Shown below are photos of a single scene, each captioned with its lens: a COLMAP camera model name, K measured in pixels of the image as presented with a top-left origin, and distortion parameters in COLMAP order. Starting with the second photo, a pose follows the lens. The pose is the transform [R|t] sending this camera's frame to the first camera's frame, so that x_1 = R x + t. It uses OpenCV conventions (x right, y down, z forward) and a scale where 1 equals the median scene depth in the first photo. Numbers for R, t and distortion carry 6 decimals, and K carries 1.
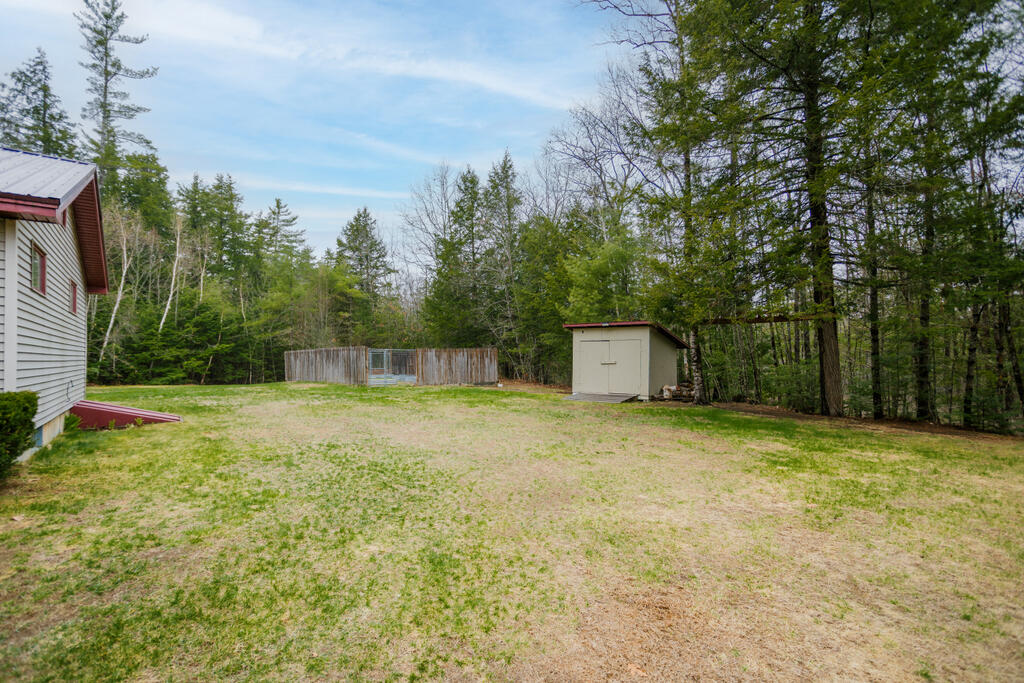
lens RADIAL K [[493.4, 0, 516.3], [0, 493.4, 350.3], [0, 0, 1]] dist [-0.052308, 0.022715]
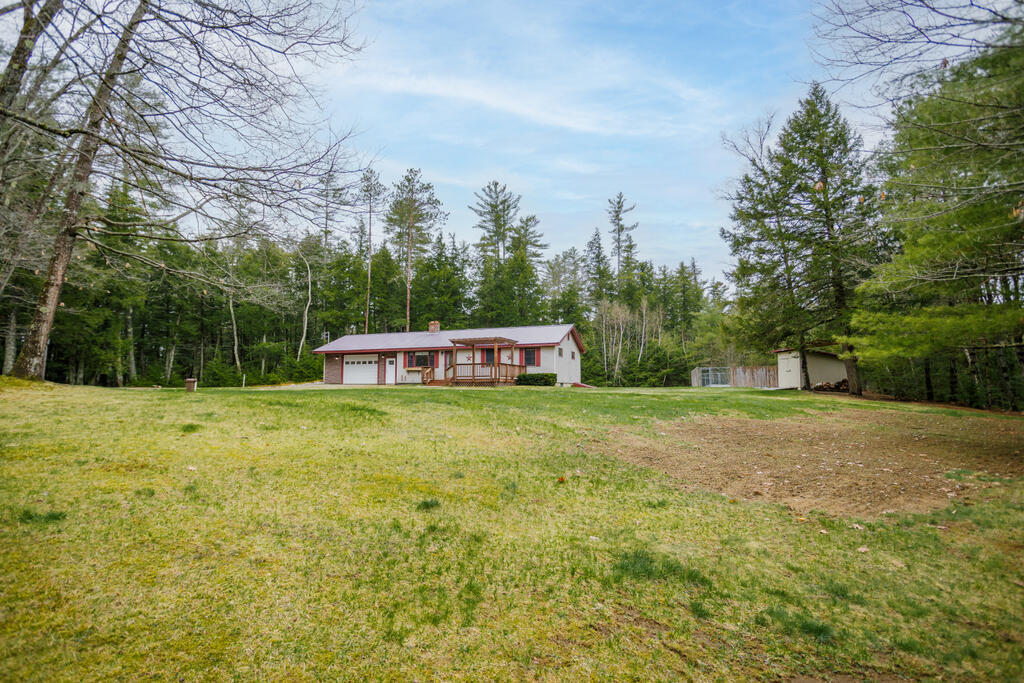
lens RADIAL K [[497.2, 0, 509.2], [0, 497.2, 340.9], [0, 0, 1]] dist [-0.054581, 0.030871]
pose [[0.517898, -0.078208, -0.851860, 0.641284], [0.009837, 0.996291, -0.085488, 0.032595], [0.855386, 0.035894, 0.516746, -0.440324]]
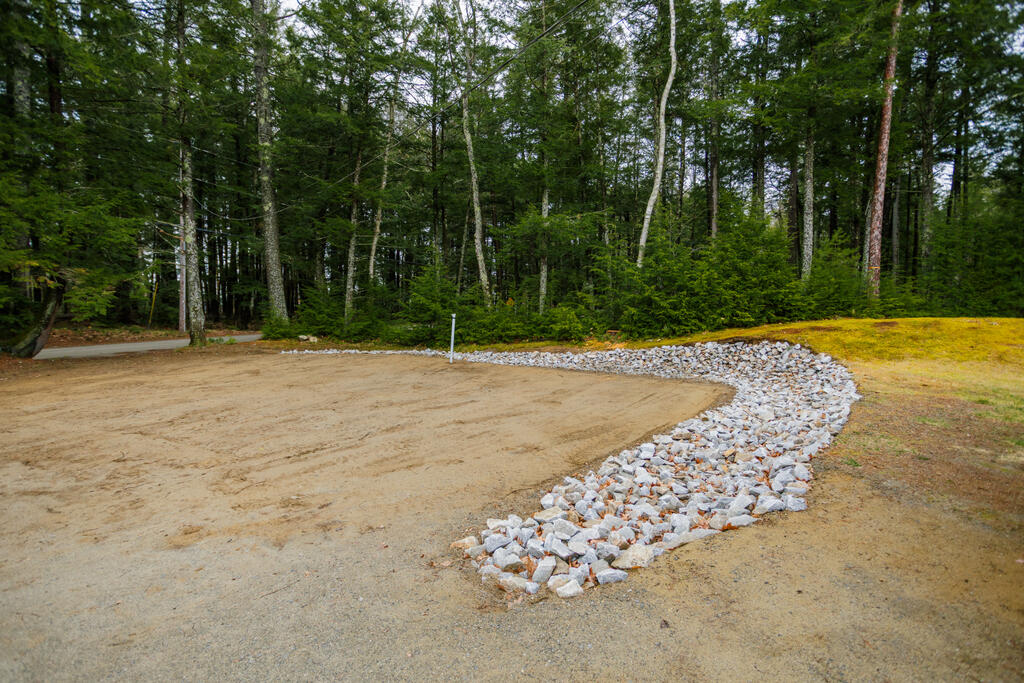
lens RADIAL K [[493.4, 0, 516.3], [0, 493.4, 350.3], [0, 0, 1]] dist [-0.052308, 0.022715]
pose [[-0.124676, 0.083137, -0.988708, -0.623068], [-0.003244, 0.996444, 0.084196, -0.003958], [0.992192, 0.013705, -0.123963, -0.248616]]
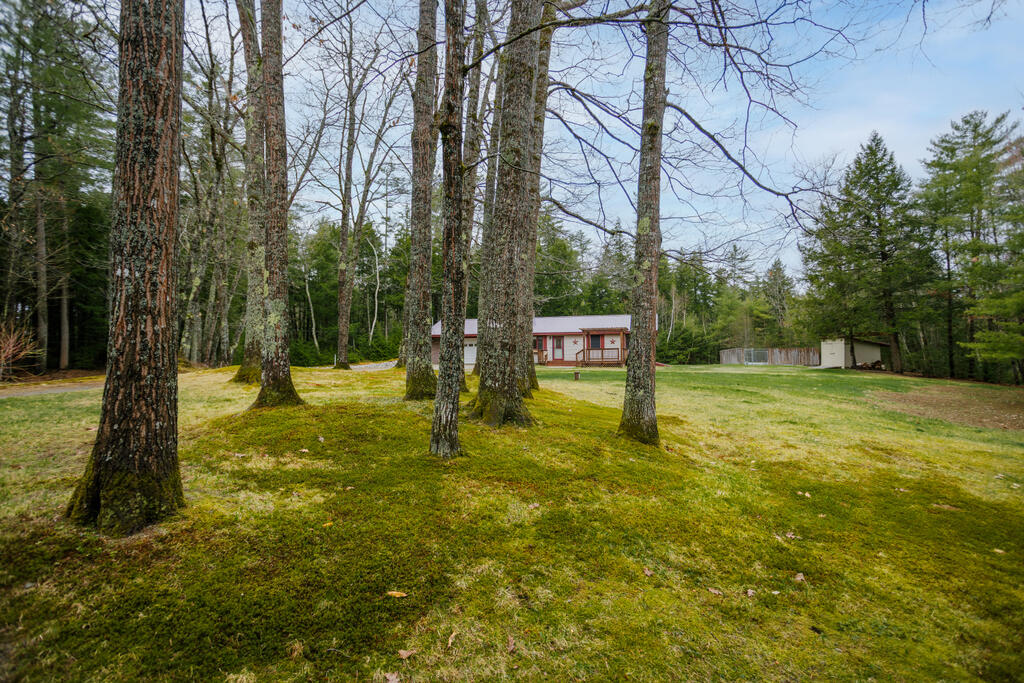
lens RADIAL K [[497.2, 0, 509.2], [0, 497.2, 340.9], [0, 0, 1]] dist [-0.054581, 0.030871]
pose [[0.589465, -0.029368, -0.807260, 0.613818], [0.011778, 0.999545, -0.027762, 0.006798], [0.807708, 0.006857, 0.589542, -0.852287]]
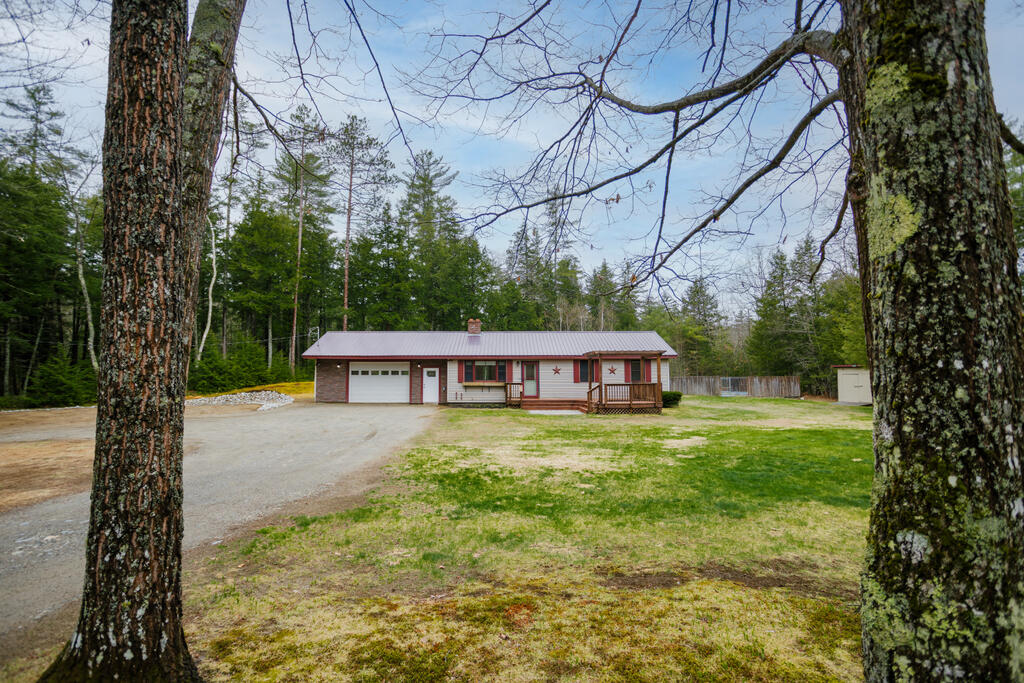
lens RADIAL K [[497.2, 0, 509.2], [0, 497.2, 340.9], [0, 0, 1]] dist [-0.054581, 0.030871]
pose [[0.807501, -0.040662, -0.588463, 0.112489], [0.007150, 0.998223, -0.059164, -0.024554], [0.589823, 0.043568, 0.806356, -0.688115]]
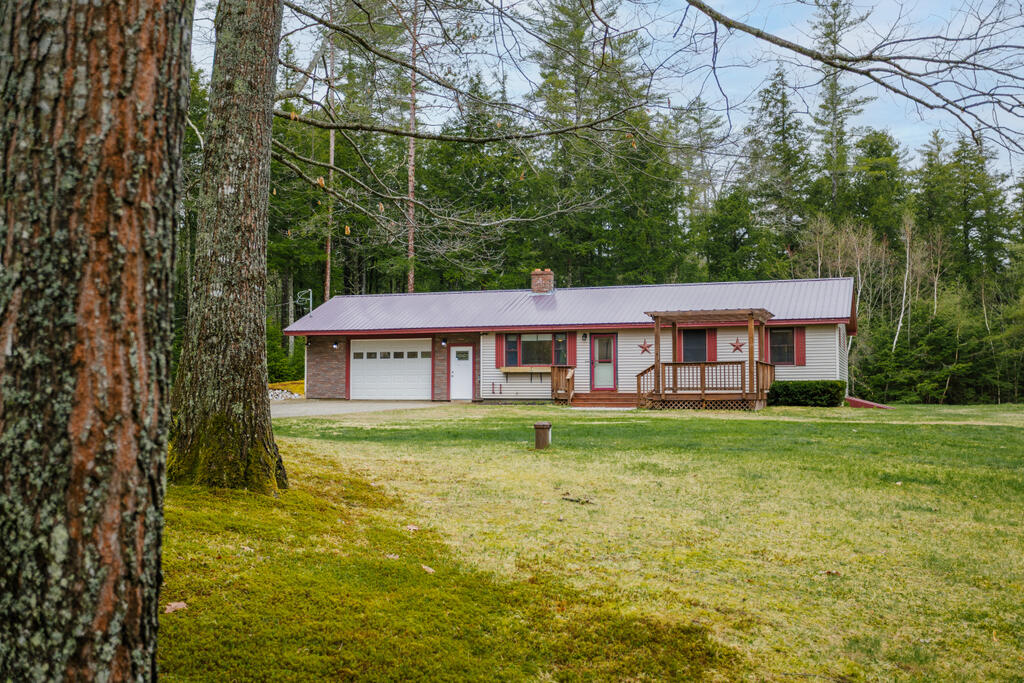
lens RADIAL K [[1071.8, 0, 512.0], [0, 1071.8, 341.5], [0, 0, 1]] dist [-0.023696, 0.231926]
pose [[0.549537, -0.037734, -0.834617, 0.537552], [0.010867, 0.999218, -0.038020, 0.011435], [0.835399, 0.011824, 0.549517, -0.690575]]
